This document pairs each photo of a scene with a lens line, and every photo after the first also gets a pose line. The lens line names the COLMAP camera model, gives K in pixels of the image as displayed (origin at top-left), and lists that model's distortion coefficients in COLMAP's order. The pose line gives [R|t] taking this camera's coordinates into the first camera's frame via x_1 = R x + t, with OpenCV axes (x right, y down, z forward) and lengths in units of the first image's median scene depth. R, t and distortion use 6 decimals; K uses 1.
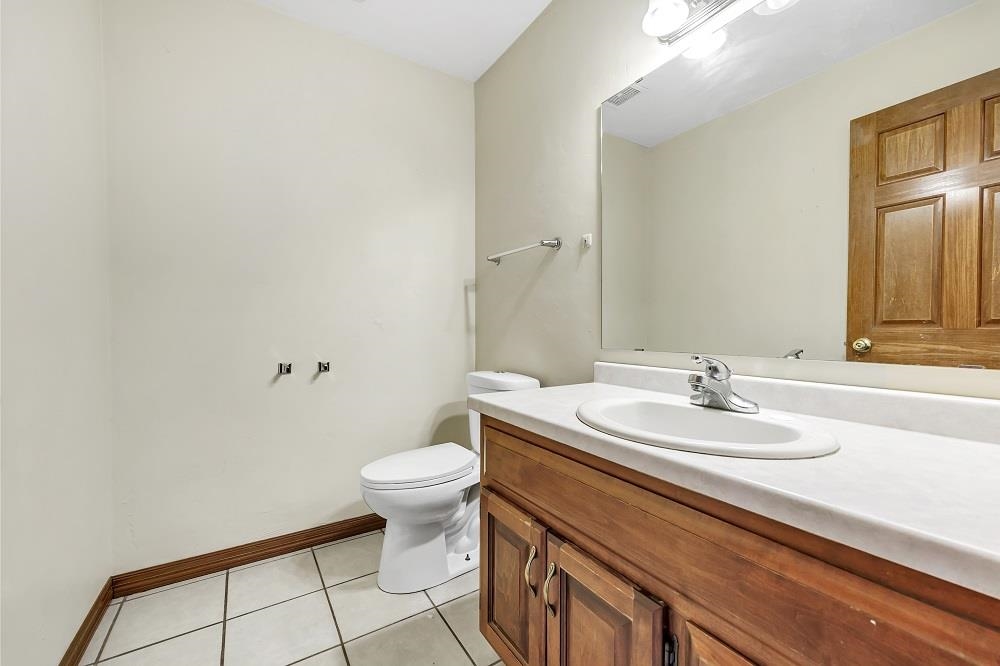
lens RADIAL K [[403.6, 0, 500.3], [0, 403.6, 333.6], [0, 0, 1]] dist [0.001176, 0.000417]
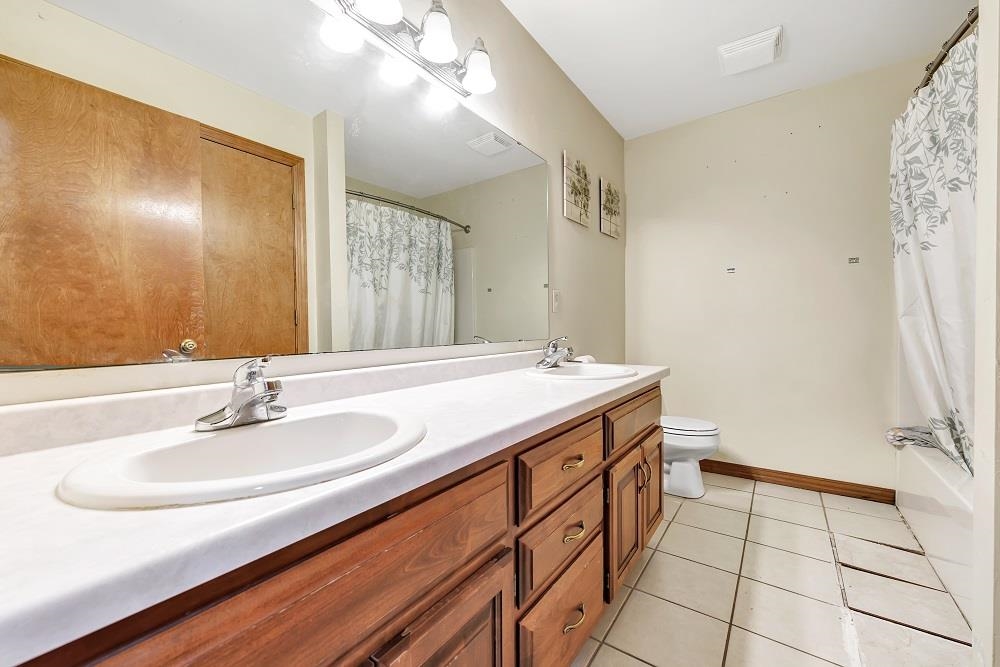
lens RADIAL K [[403.6, 0, 500.3], [0, 403.6, 334.1], [0, 0, 1]] dist [0.001176, 0.000417]
pose [[-0.379910, -0.018073, 0.924847, -0.586445], [0.023753, 0.999289, 0.029285, -0.010169], [-0.924719, 0.033094, -0.379210, 1.204611]]
